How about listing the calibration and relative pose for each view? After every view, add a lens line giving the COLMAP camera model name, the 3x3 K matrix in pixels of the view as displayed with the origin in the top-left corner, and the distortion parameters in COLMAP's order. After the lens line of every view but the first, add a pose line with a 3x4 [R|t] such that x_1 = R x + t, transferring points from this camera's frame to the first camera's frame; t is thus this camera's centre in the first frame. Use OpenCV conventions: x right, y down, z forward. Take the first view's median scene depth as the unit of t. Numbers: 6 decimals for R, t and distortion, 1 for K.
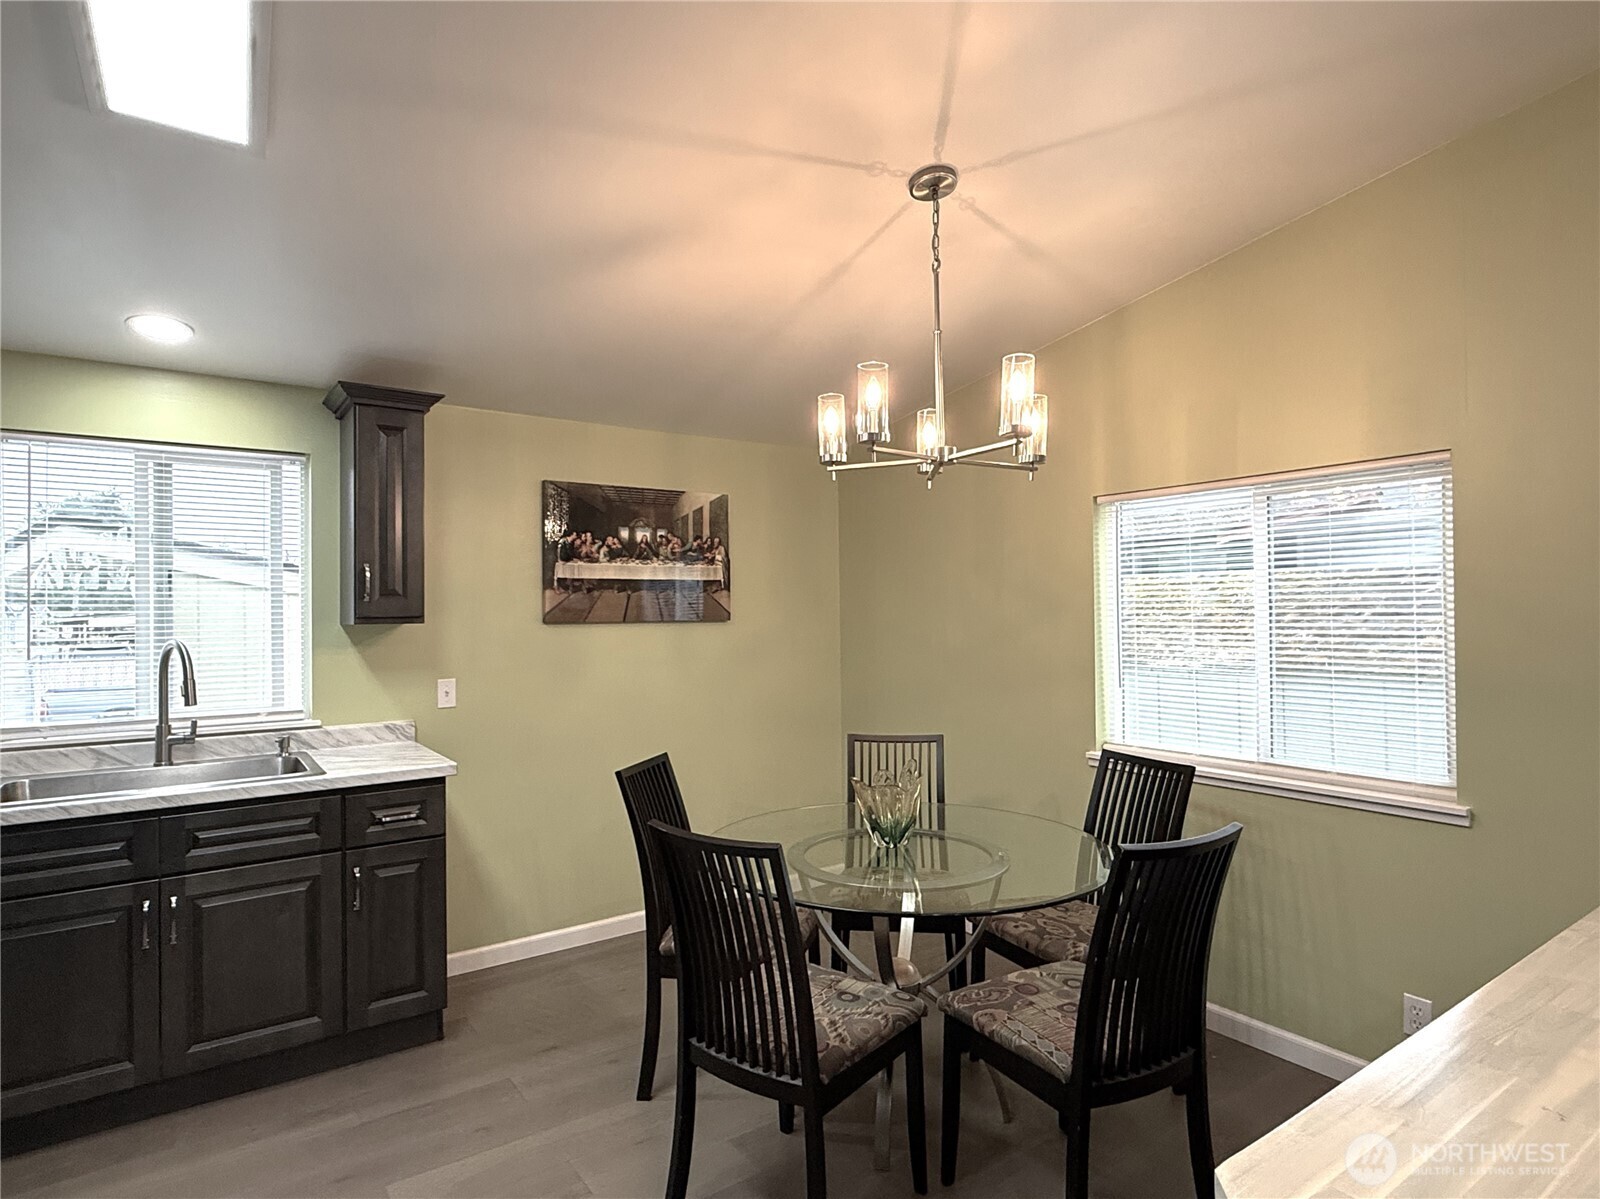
lens RADIAL K [[869.0, 0, 803.9], [0, 869.0, 601.1], [0, 0, 1]] dist [0.000741, -0.001697]
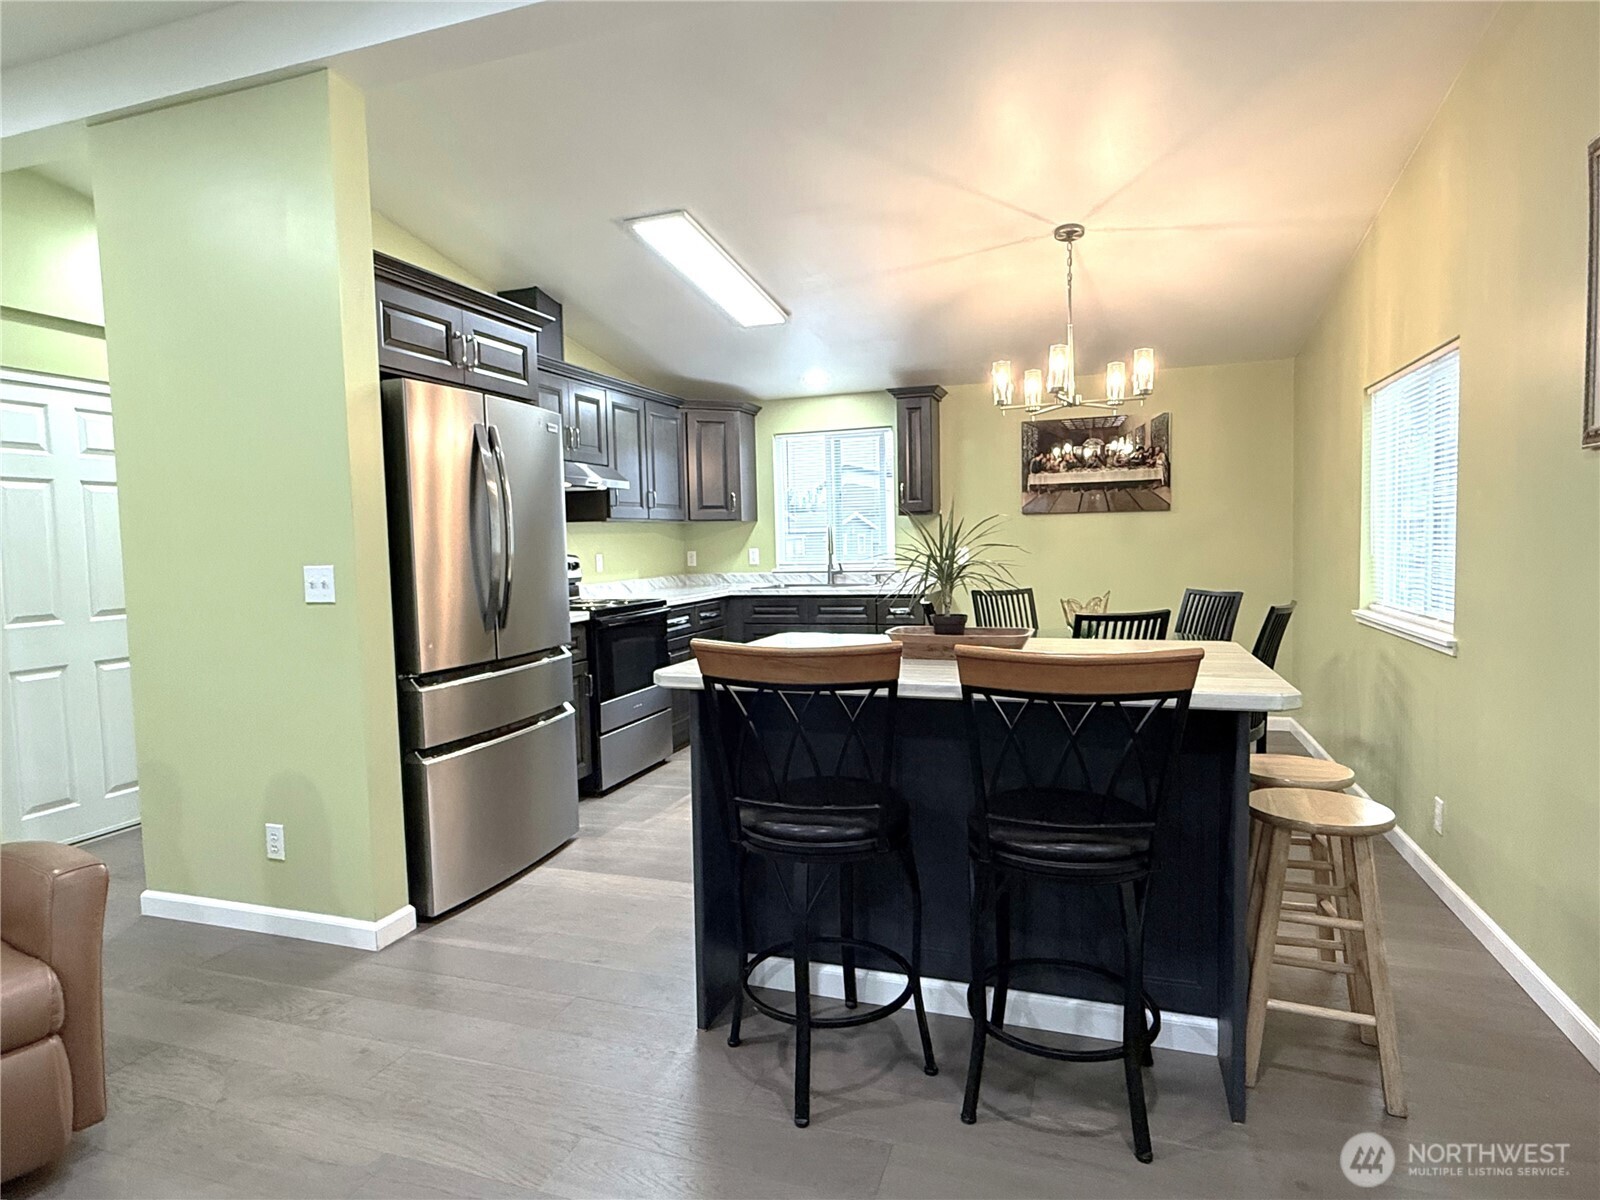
lens RADIAL K [[945.5, 0, 806.3], [0, 945.5, 597.9], [0, 0, 1]] dist [0.009695, 0.001554]
pose [[0.587087, 0.044061, -0.808324, 0.824615], [0.026364, 0.996947, 0.073490, 0.038615], [0.809094, -0.064456, 0.584134, -0.303765]]
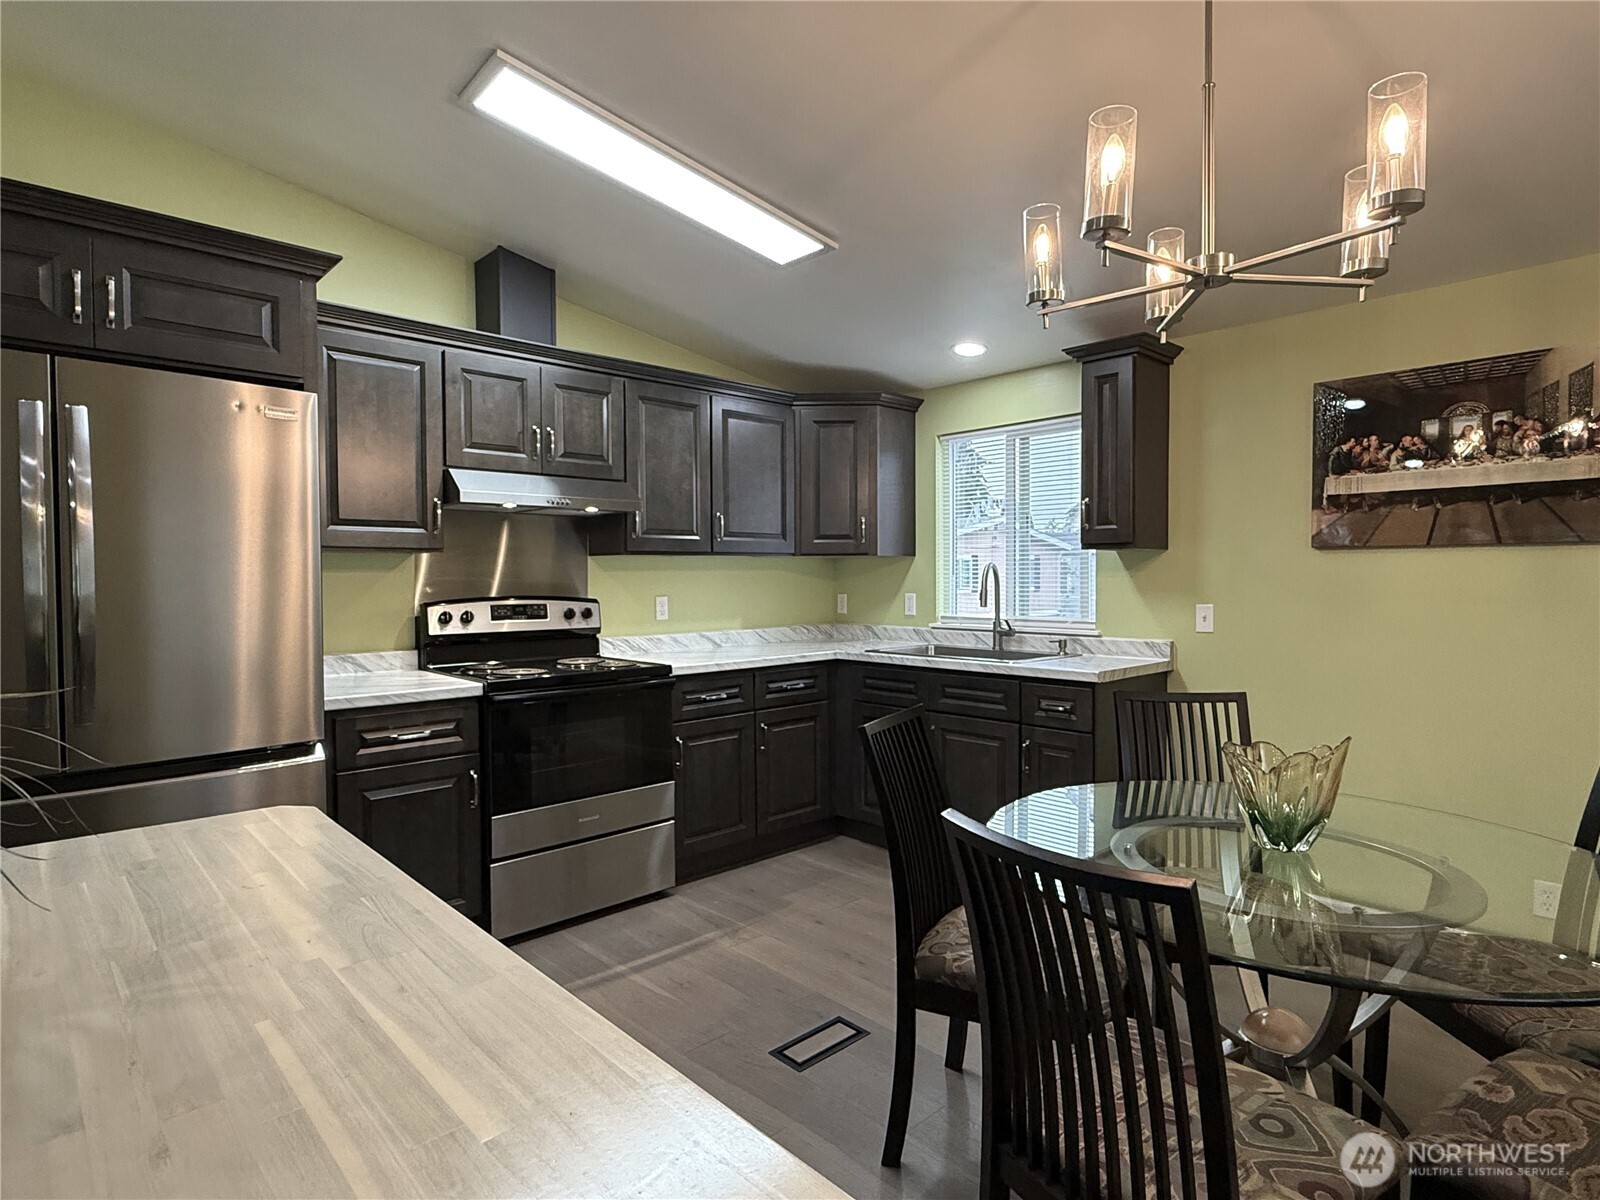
lens RADIAL K [[869.0, 0, 795.9], [0, 869.0, 598.5], [0, 0, 1]] dist [0.000741, -0.001697]
pose [[0.121646, 0.032838, -0.992030, 0.489951], [0.012443, 0.999324, 0.034605, 0.037576], [0.992496, -0.016554, 0.121155, 0.366479]]
